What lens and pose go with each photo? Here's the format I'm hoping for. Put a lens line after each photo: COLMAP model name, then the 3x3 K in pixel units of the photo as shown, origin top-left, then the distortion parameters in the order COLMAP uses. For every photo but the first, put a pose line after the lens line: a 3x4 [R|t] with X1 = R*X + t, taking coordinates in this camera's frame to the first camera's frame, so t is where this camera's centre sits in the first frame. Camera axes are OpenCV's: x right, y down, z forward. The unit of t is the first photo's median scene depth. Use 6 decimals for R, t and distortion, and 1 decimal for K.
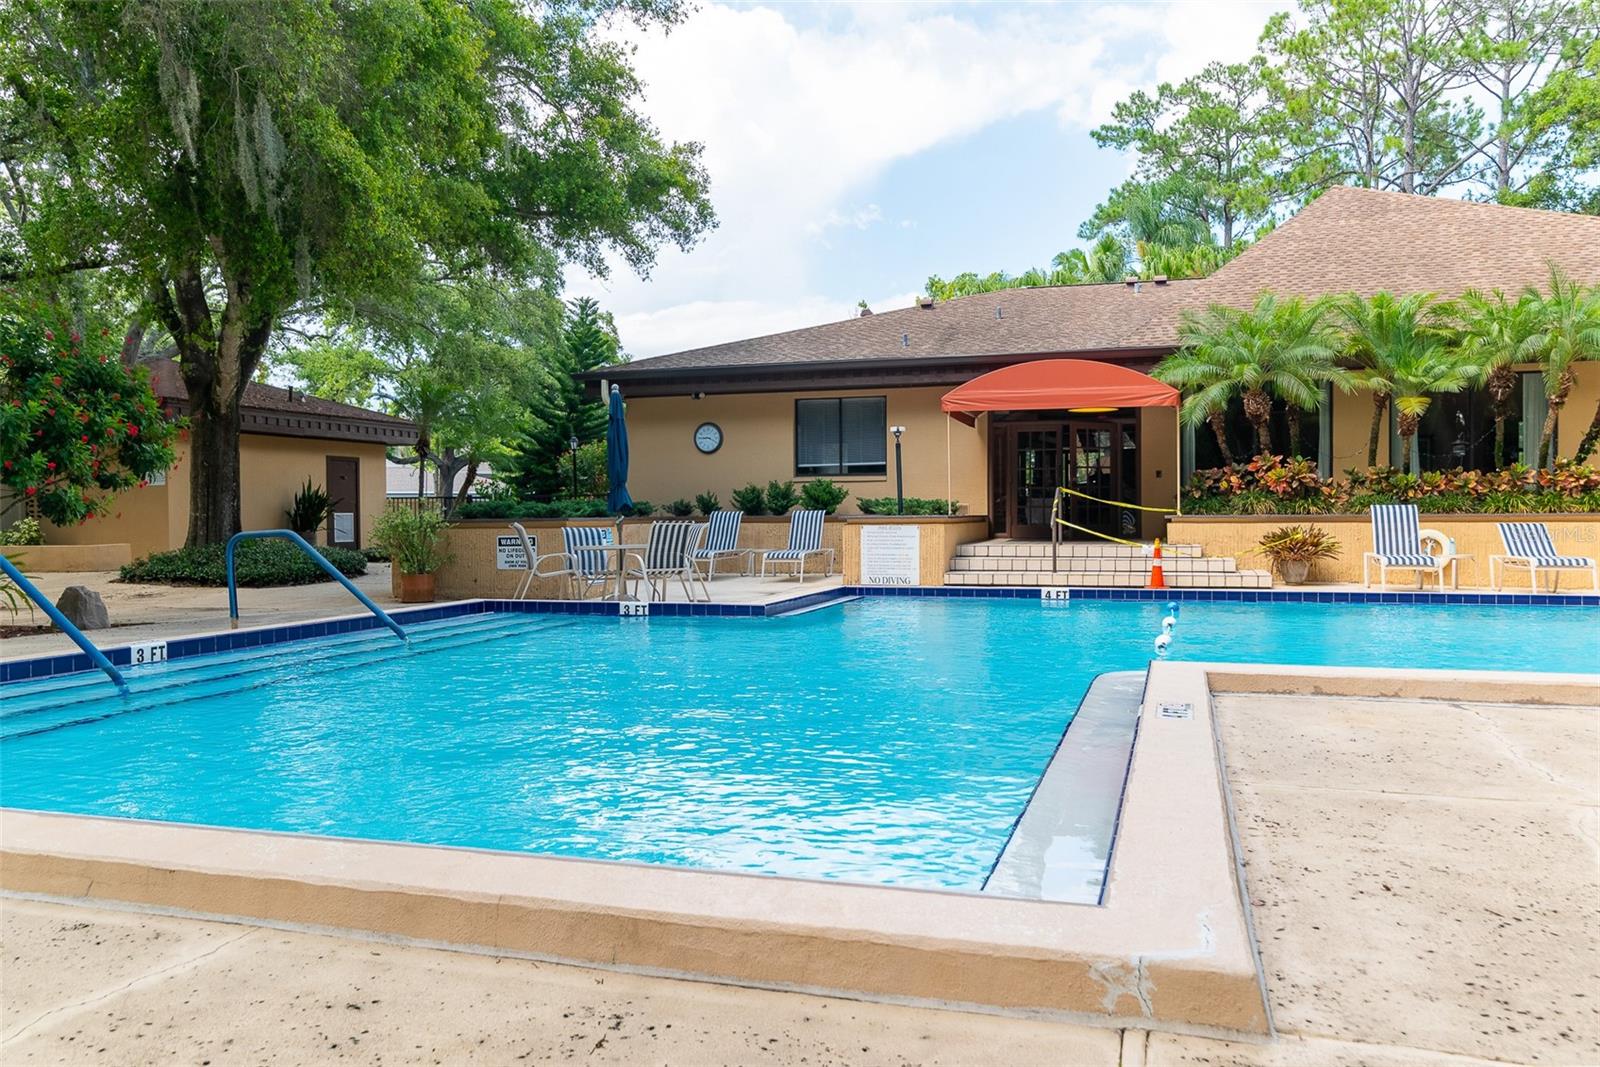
lens RADIAL K [[1255.2, 0, 800.0], [0, 1255.2, 533.5], [0, 0, 1]] dist [0.002313, 0.001990]
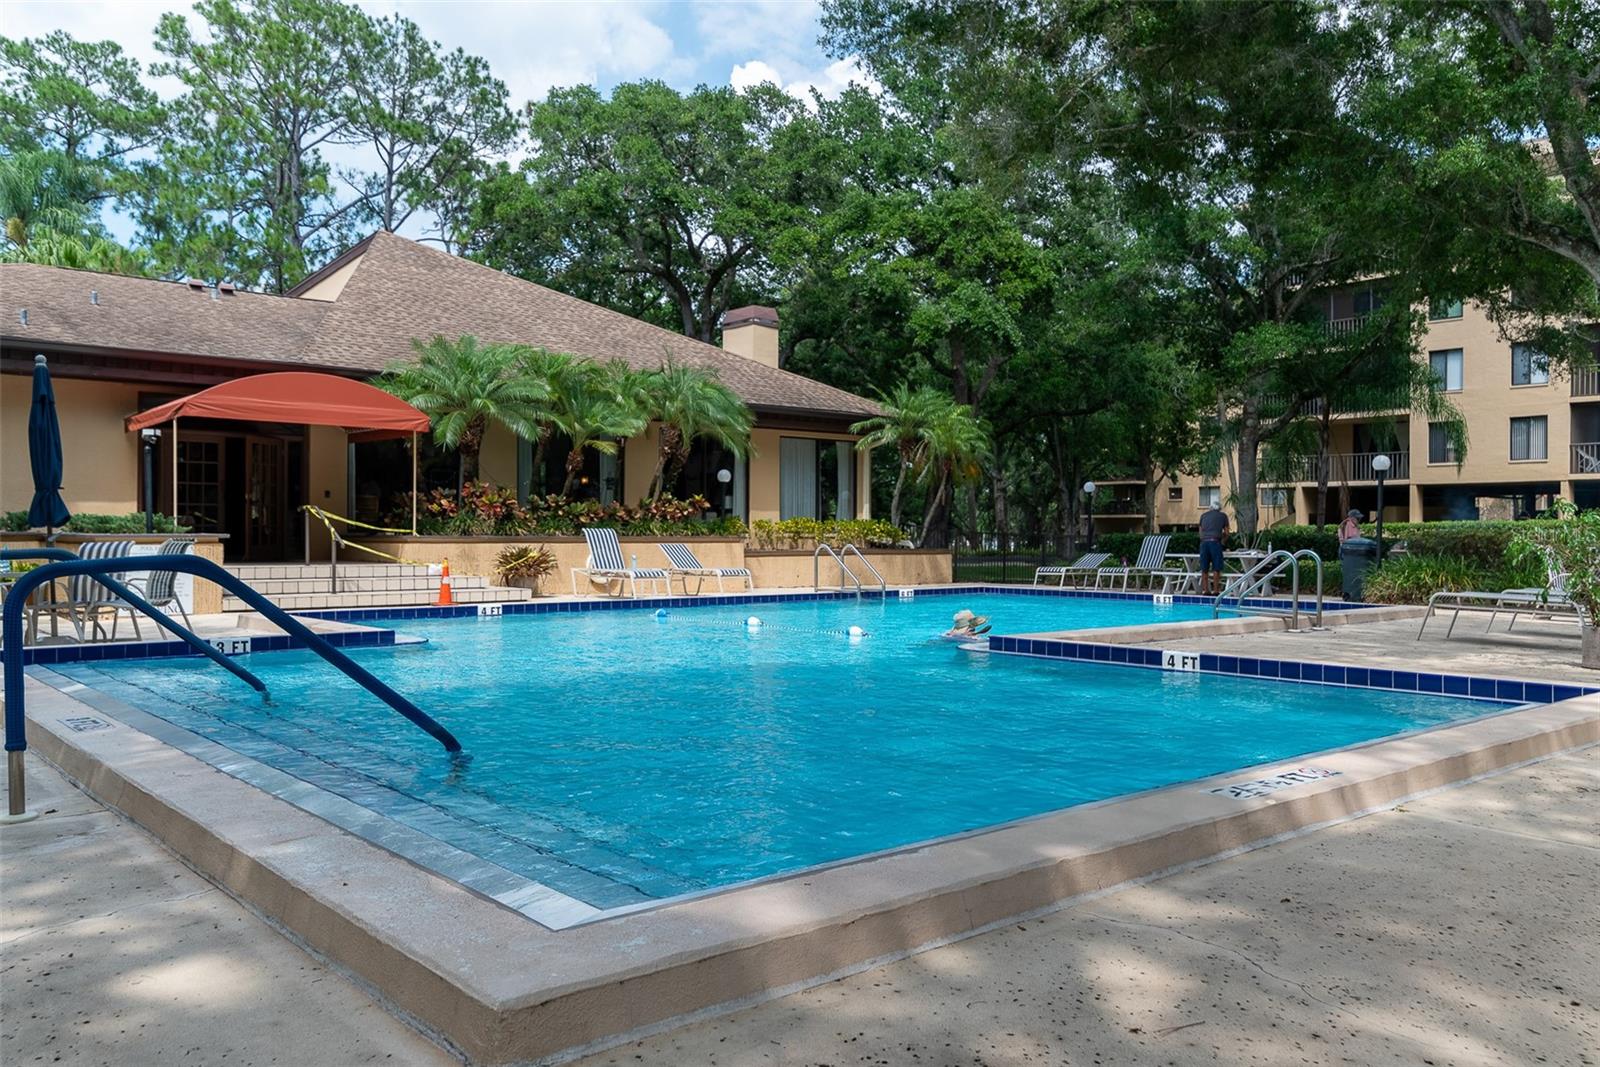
lens RADIAL K [[1250.6, 0, 800.0], [0, 1250.6, 533.5], [0, 0, 1]] dist [0.050188, 0.002121]
pose [[0.539801, 0.010661, 0.841725, -0.425801], [0.003210, 0.999886, -0.014723, 0.000158], [-0.841787, 0.010649, 0.539706, 0.167768]]
